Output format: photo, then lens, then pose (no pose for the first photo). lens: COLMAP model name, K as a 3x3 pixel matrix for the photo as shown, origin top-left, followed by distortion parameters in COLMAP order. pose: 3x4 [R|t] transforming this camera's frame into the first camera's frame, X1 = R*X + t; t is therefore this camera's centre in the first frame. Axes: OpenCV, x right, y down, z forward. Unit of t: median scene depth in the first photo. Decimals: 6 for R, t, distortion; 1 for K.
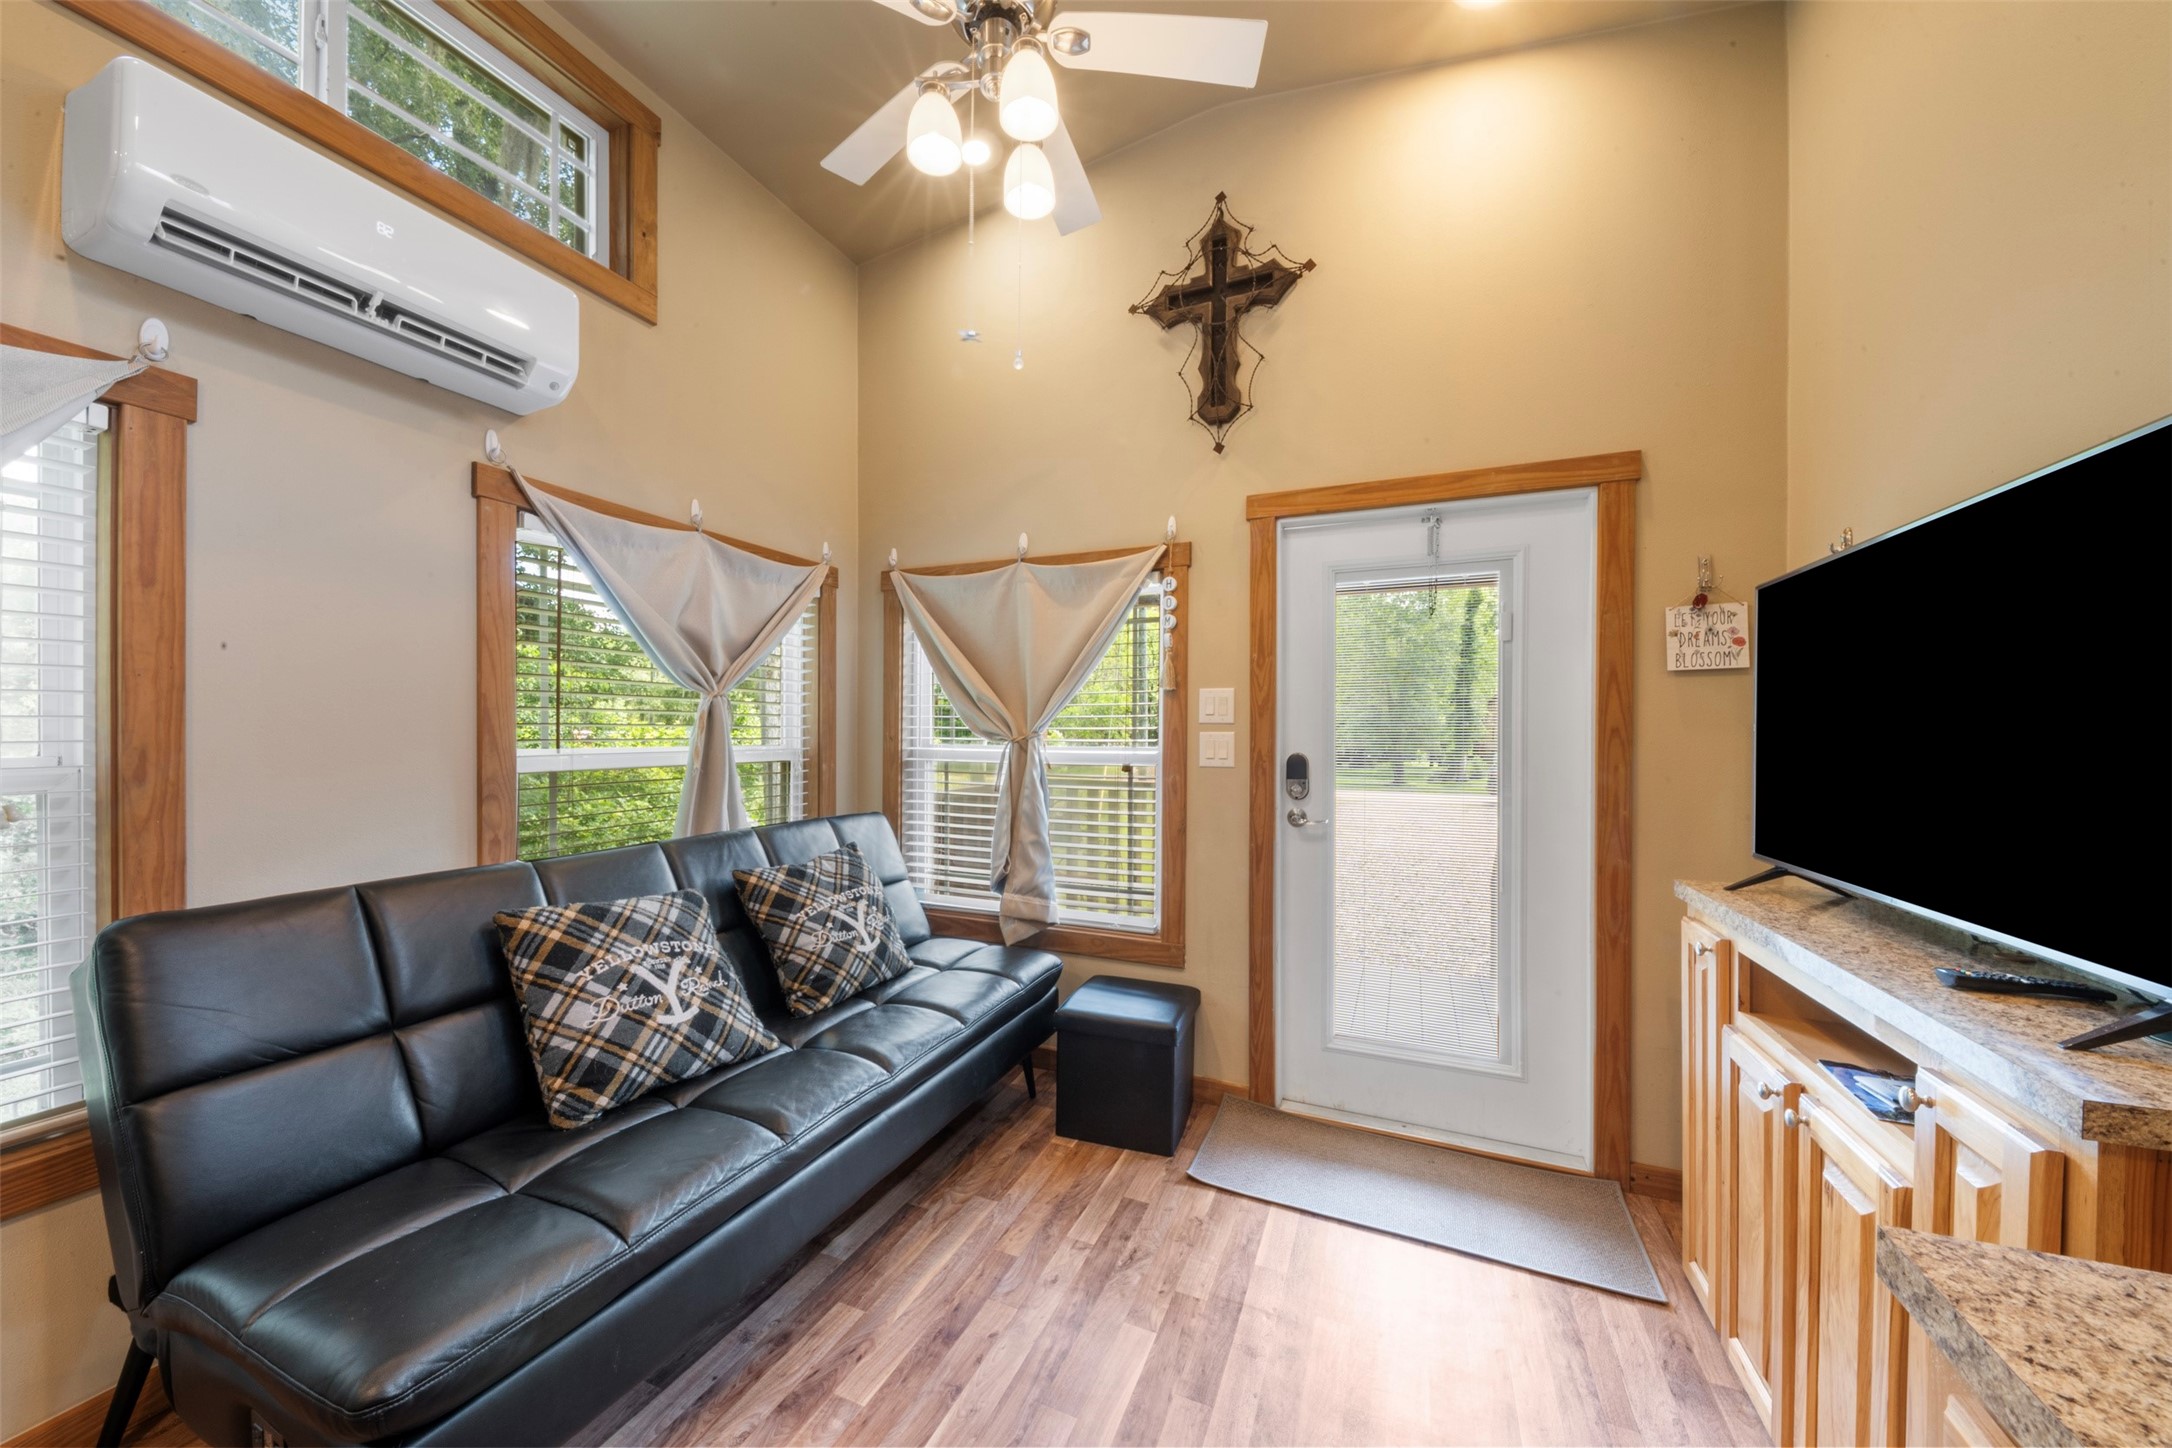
lens RADIAL K [[782.1, 0, 1042.1], [0, 782.1, 723.6], [0, 0, 1]] dist [0.006844, -0.001222]
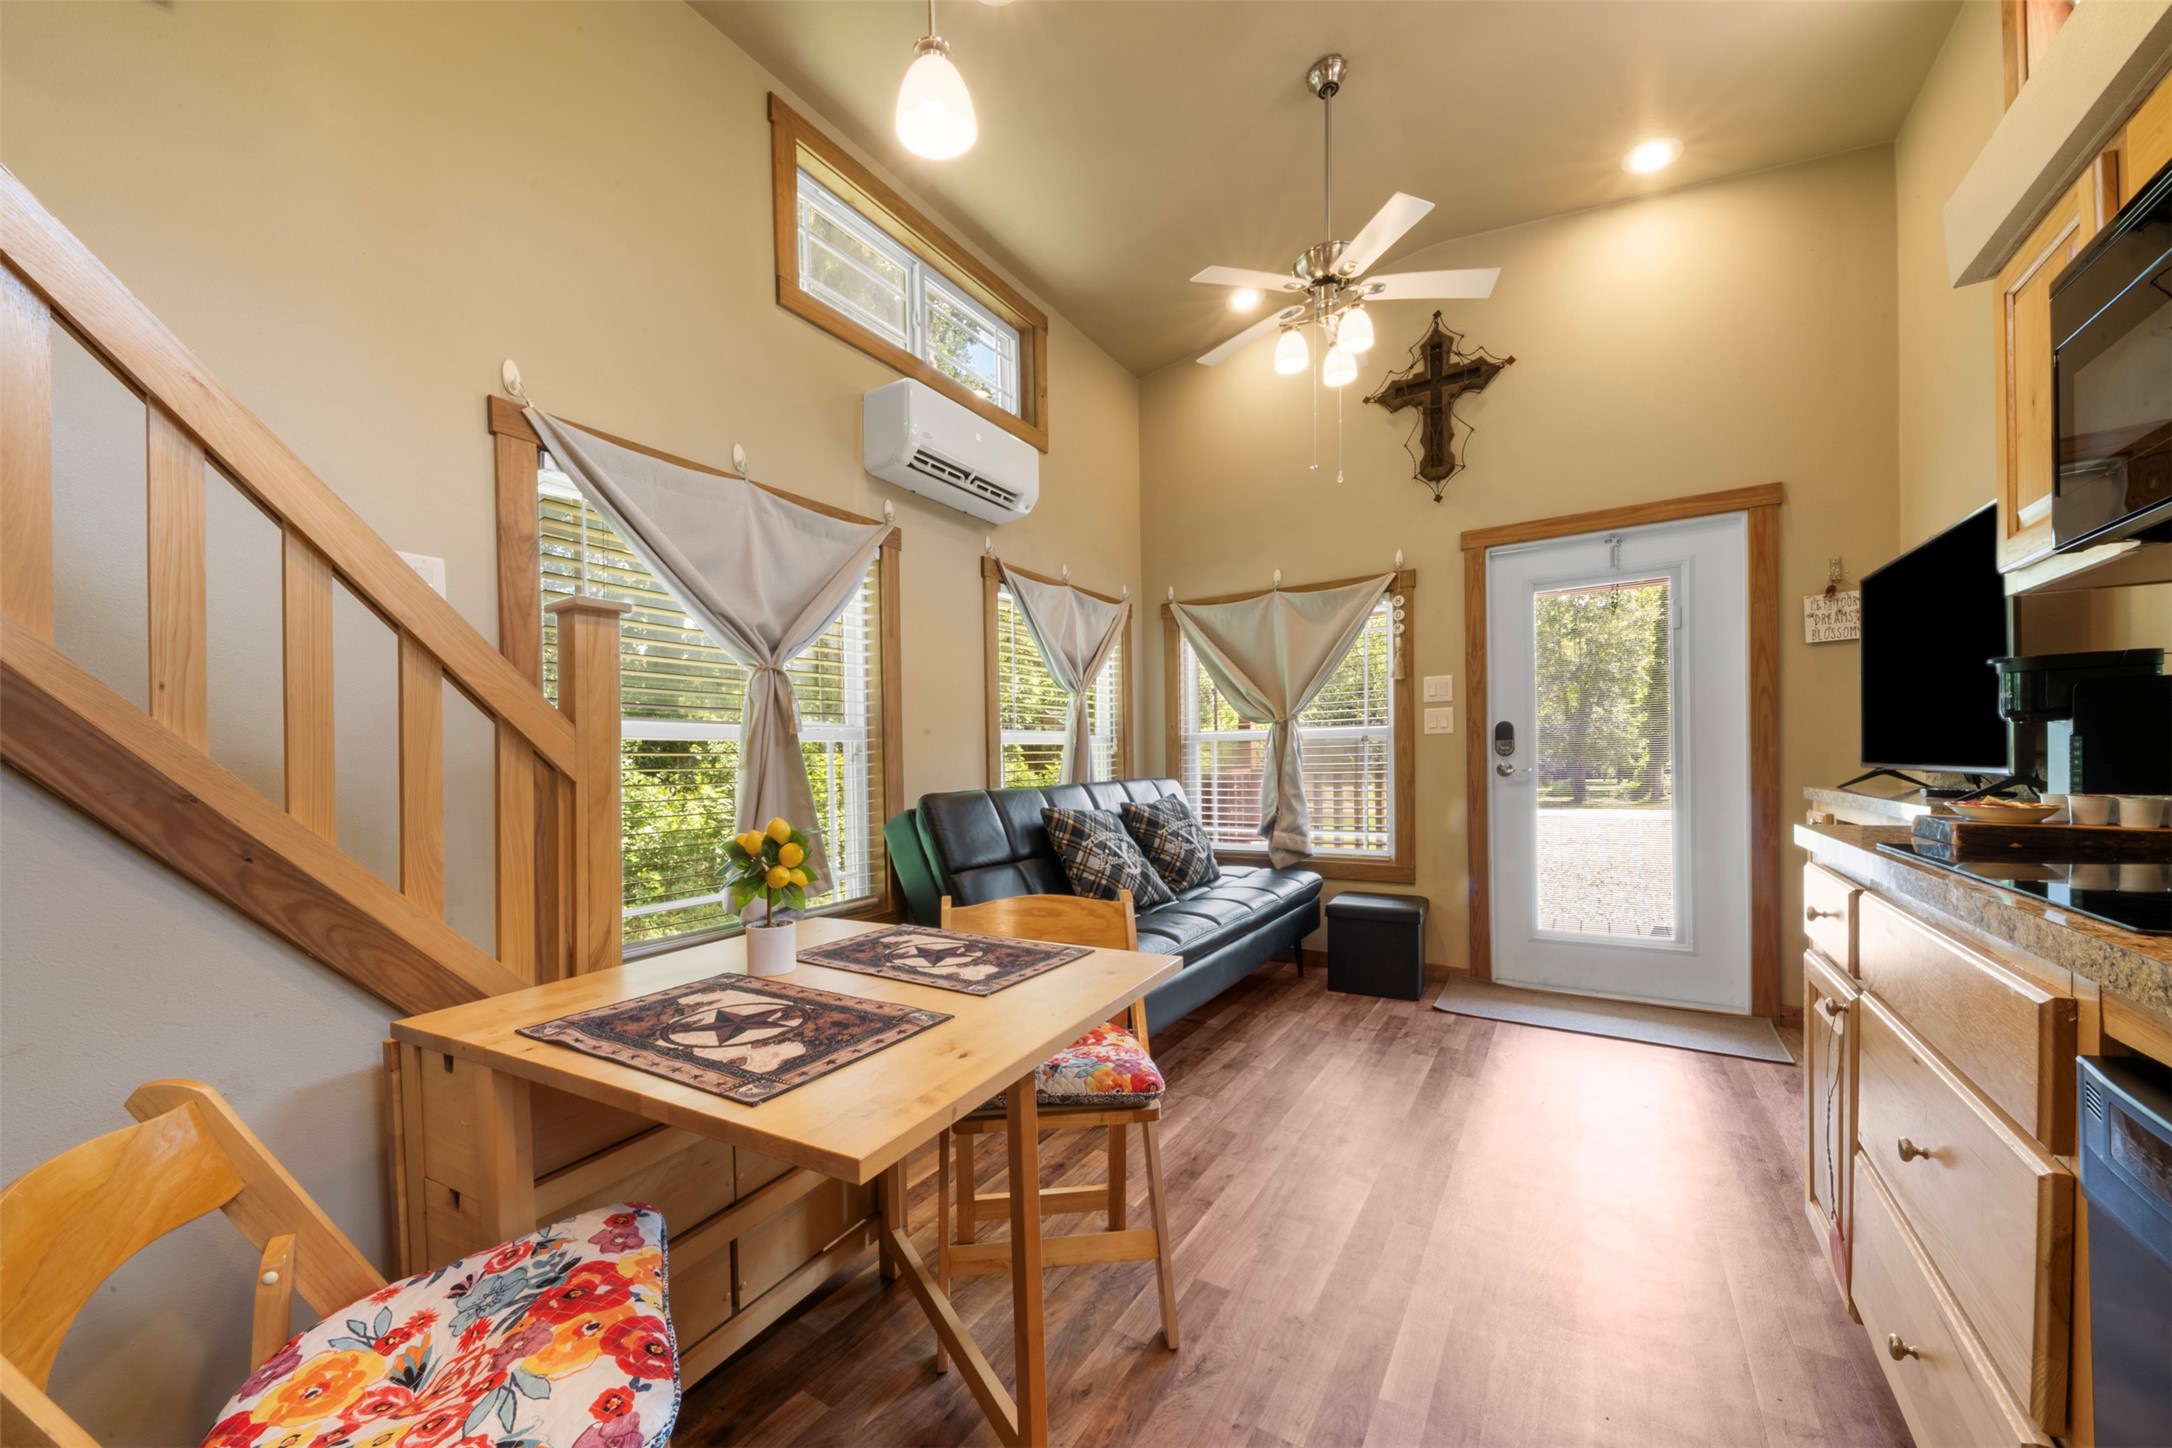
lens RADIAL K [[782.1, 0, 1043.8], [0, 782.1, 764.8], [0, 0, 1]] dist [0.006844, -0.001222]
pose [[0.984950, -0.025875, -0.170893, -0.248304], [0.029578, 0.999379, 0.019160, 0.069803], [0.170291, -0.023926, 0.985103, -0.510920]]
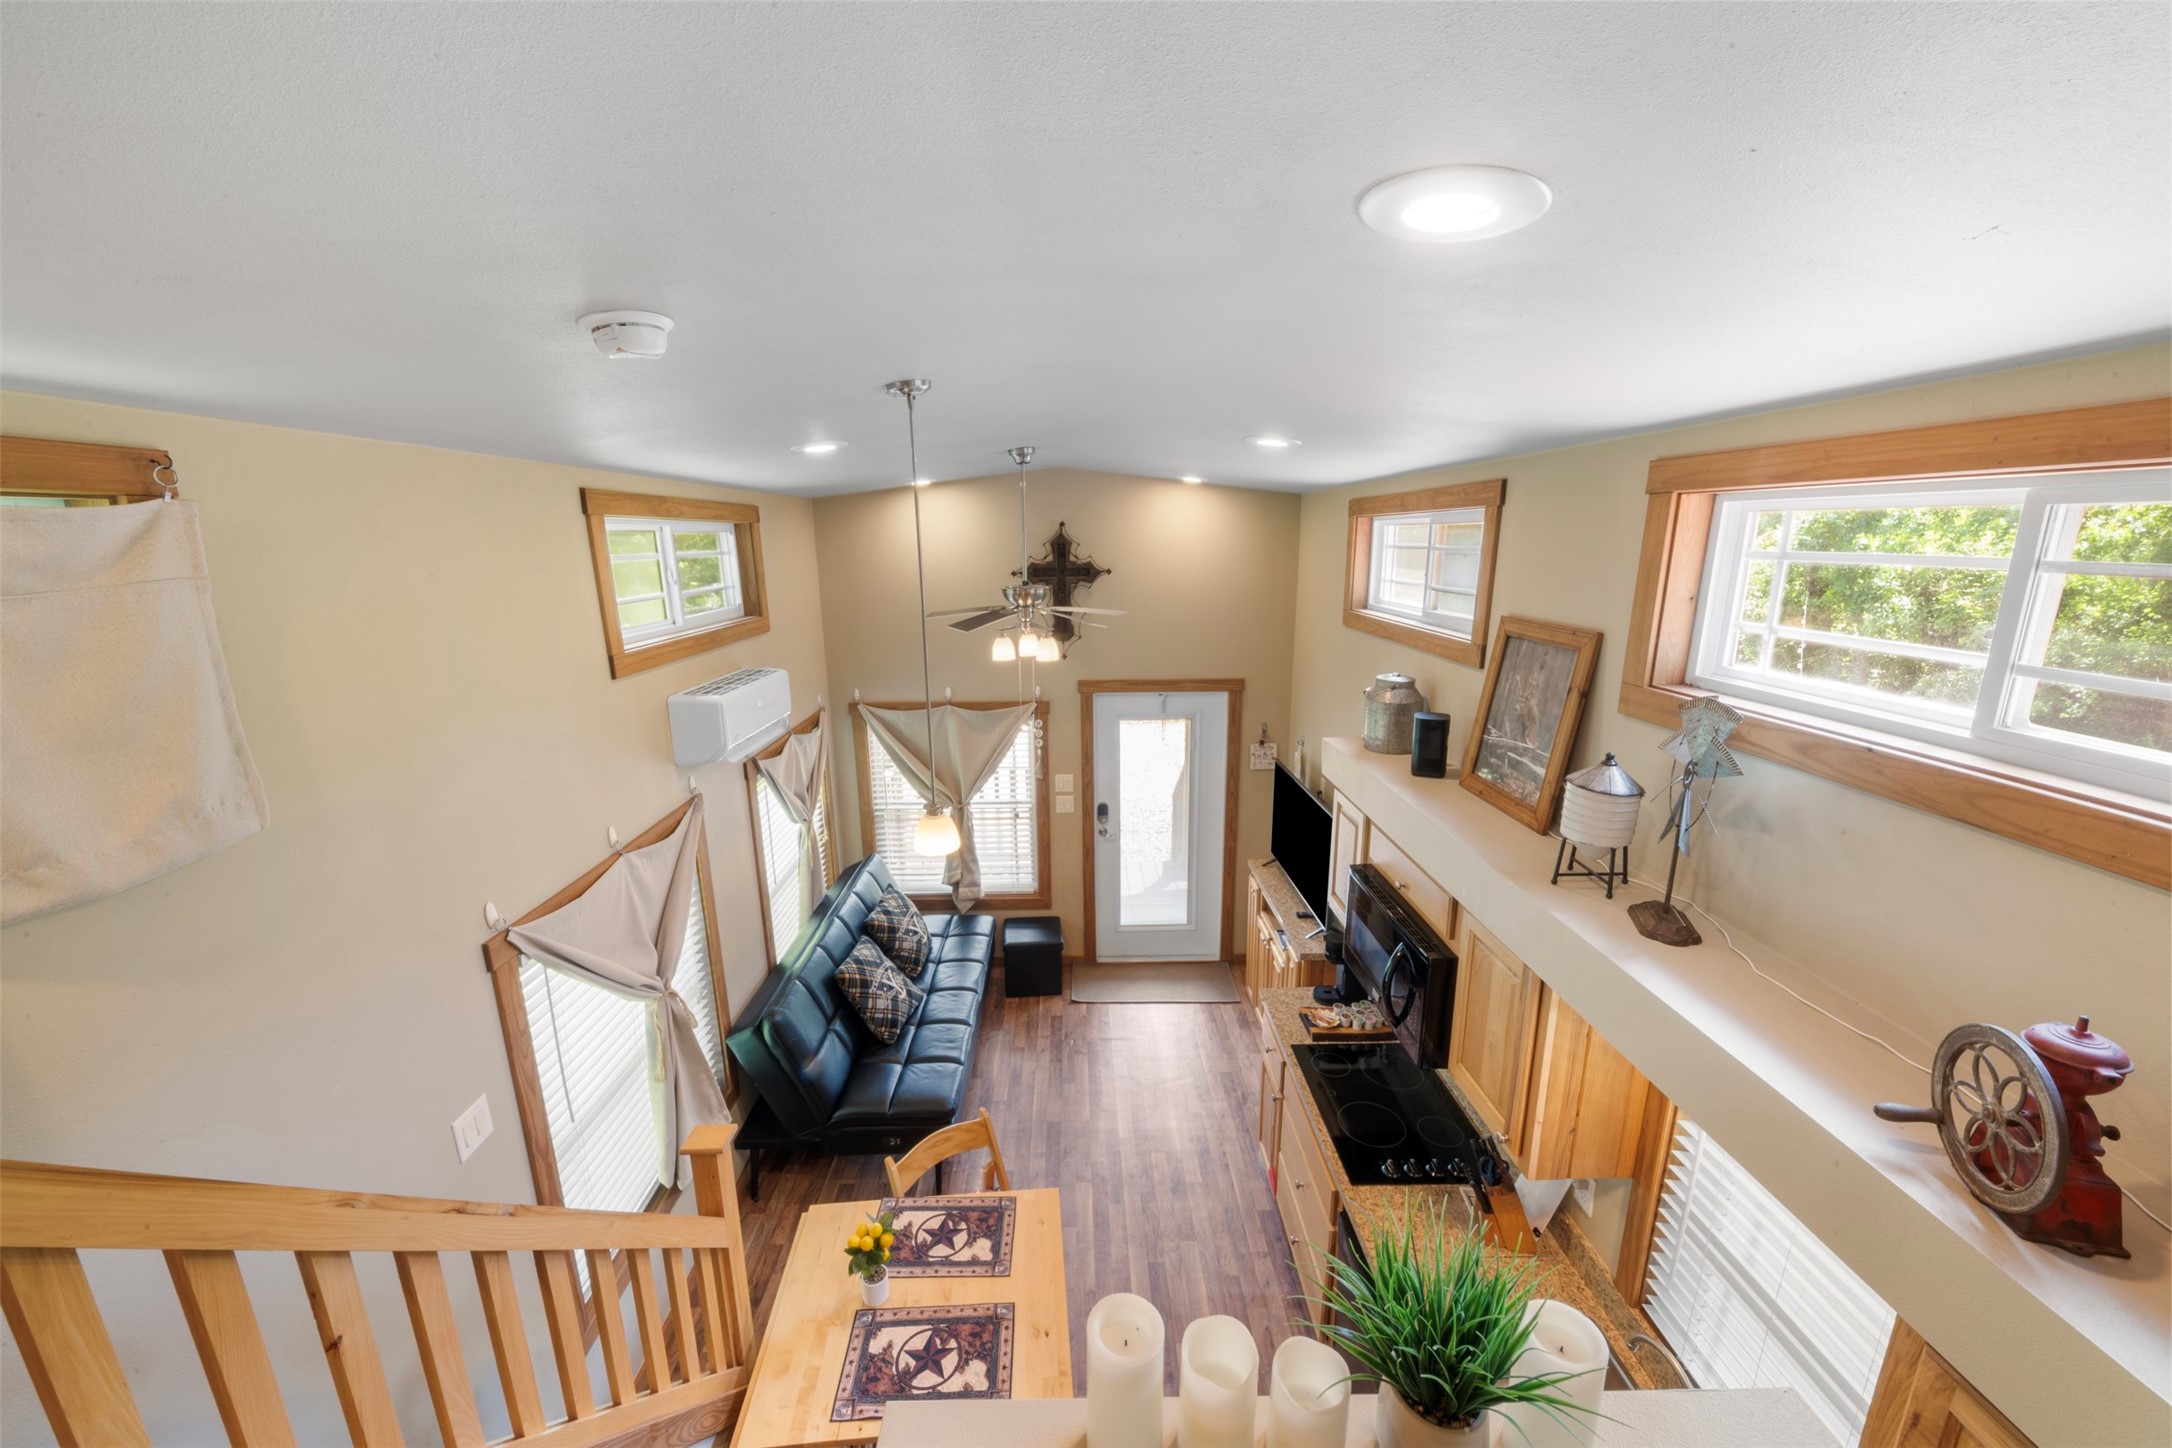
lens RADIAL K [[772.8, 0, 1056.9], [0, 772.8, 776.6], [0, 0, 1]] dist [0.002493, 0.000076]
pose [[0.919712, -0.131175, 0.370030, -0.569381], [0.033255, 0.965172, 0.259496, -0.606293], [-0.391182, -0.226356, 0.892042, -0.802294]]
